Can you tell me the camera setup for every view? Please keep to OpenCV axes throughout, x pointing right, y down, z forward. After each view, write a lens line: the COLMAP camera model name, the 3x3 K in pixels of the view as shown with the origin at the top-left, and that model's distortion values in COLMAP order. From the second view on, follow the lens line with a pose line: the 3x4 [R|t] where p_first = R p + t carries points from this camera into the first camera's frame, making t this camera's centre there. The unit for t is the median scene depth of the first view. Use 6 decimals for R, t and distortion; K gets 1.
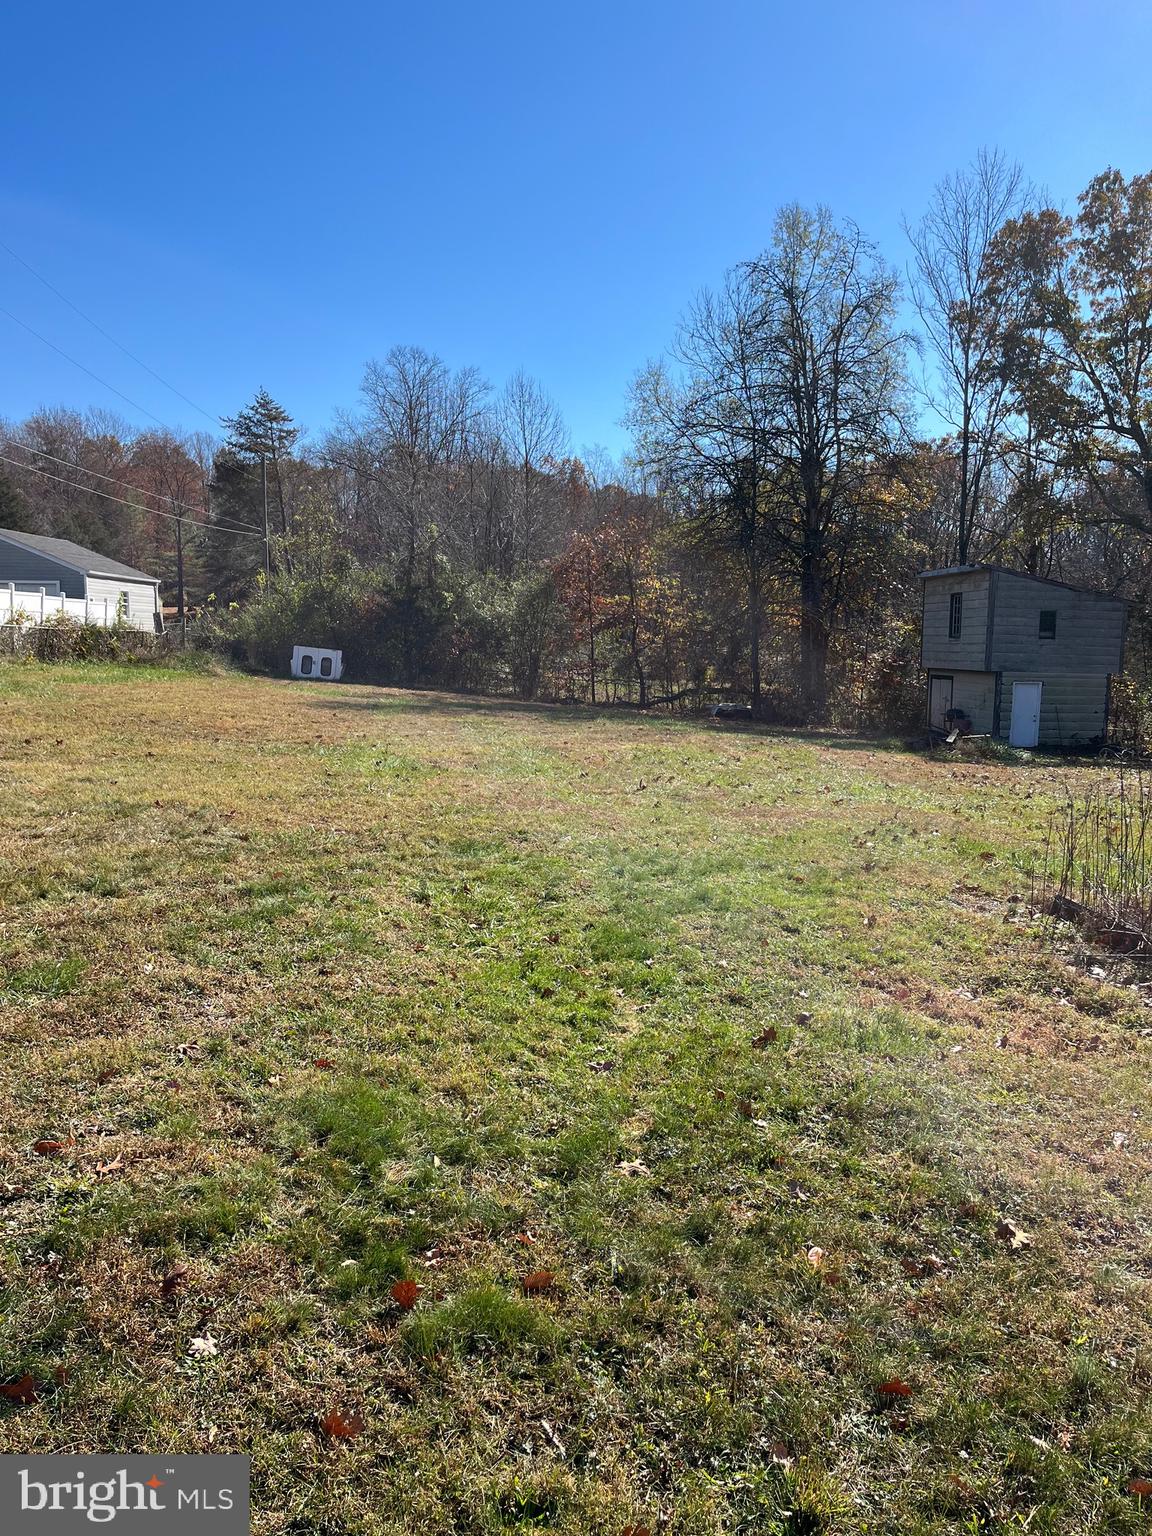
lens RADIAL K [[1151.8, 0, 592.3], [0, 1151.8, 765.9], [0, 0, 1]] dist [0.096986, -0.126666]
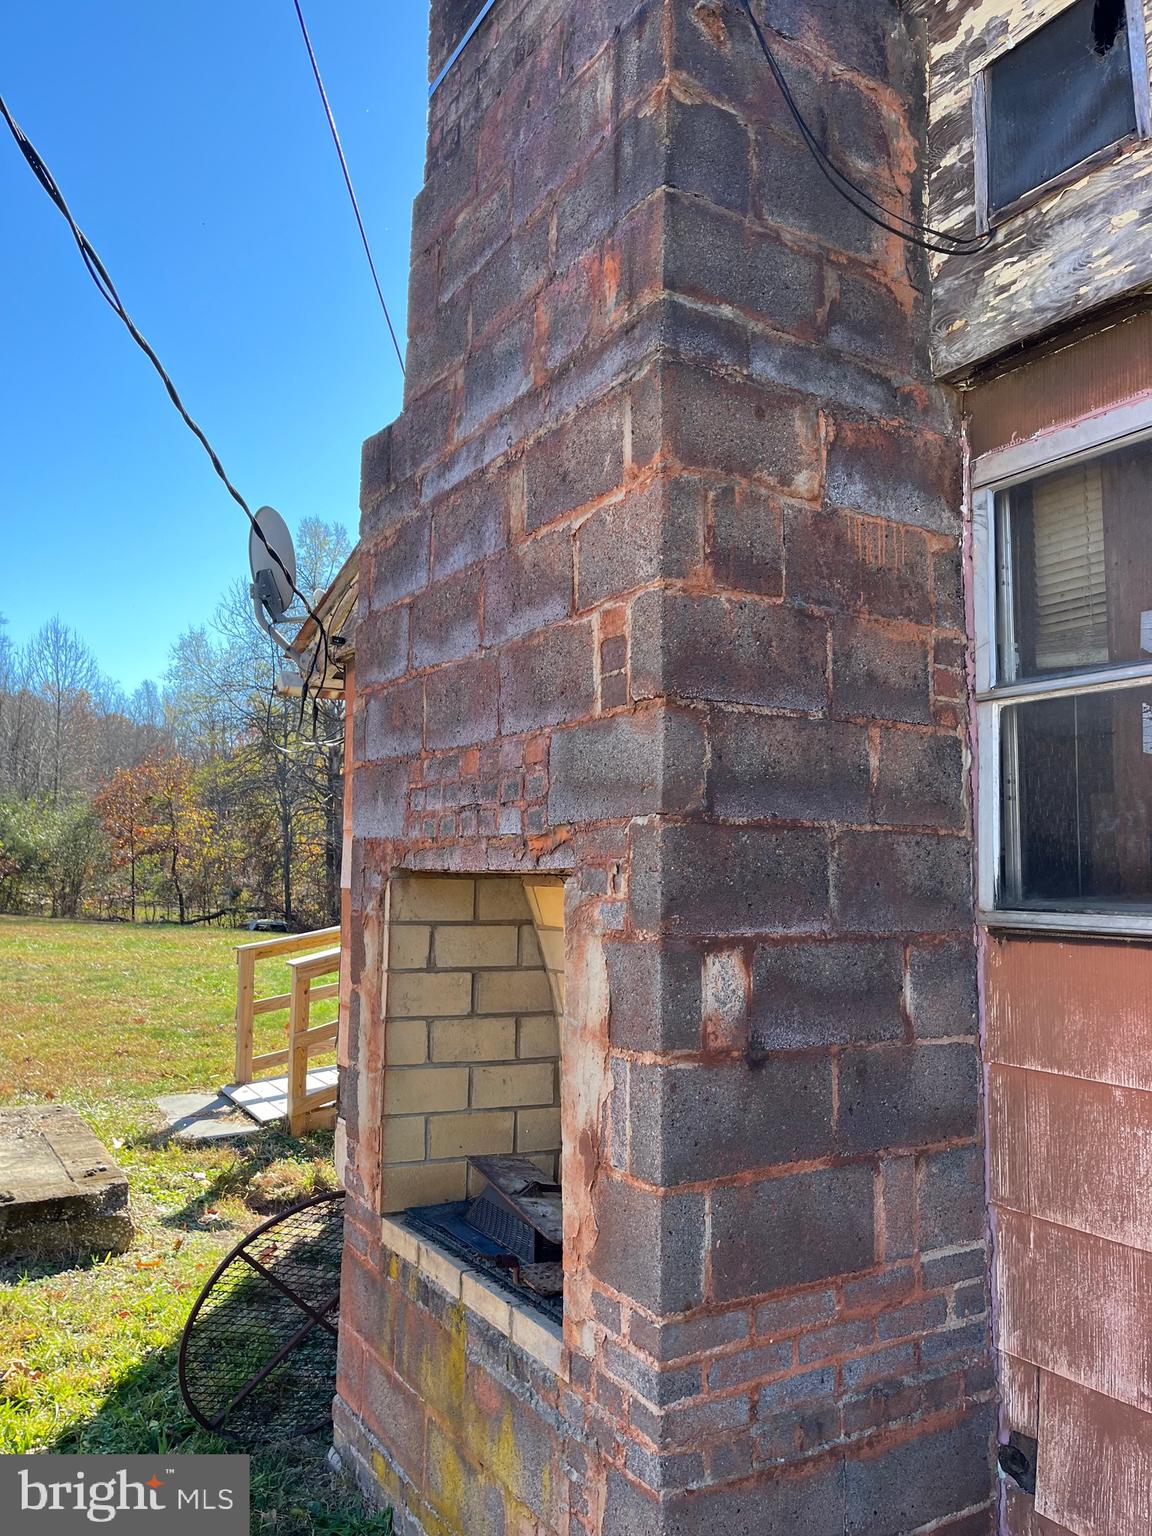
lens RADIAL K [[1151.8, 0, 592.3], [0, 1151.8, 765.9], [0, 0, 1]] dist [0.096986, -0.126666]
pose [[0.911463, 0.036982, 0.409717, -0.057803], [0.043372, 0.981762, -0.185102, 0.021272], [-0.409090, 0.186484, 0.893235, -0.181108]]
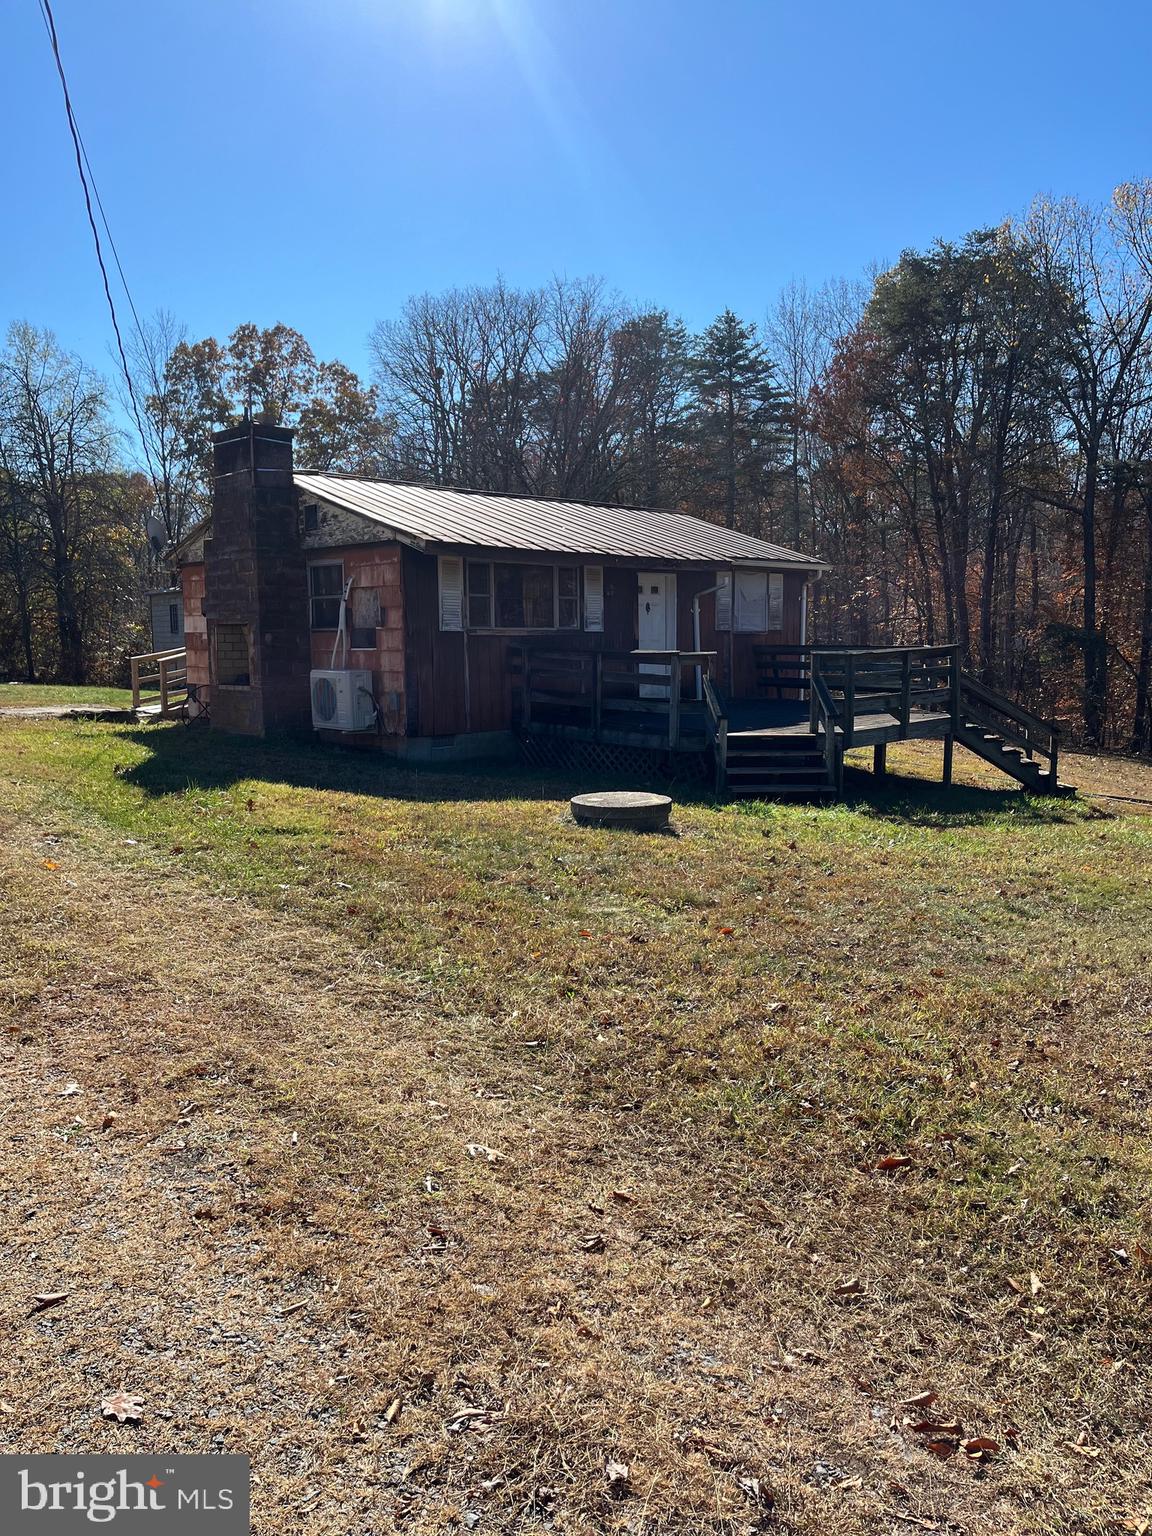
lens RADIAL K [[1151.8, 0, 592.3], [0, 1151.8, 765.9], [0, 0, 1]] dist [0.096986, -0.126666]
pose [[0.791307, -0.072671, 0.607084, -0.172499], [0.074494, 0.996973, 0.022243, 0.059476], [-0.606863, 0.027624, 0.794326, -0.477415]]
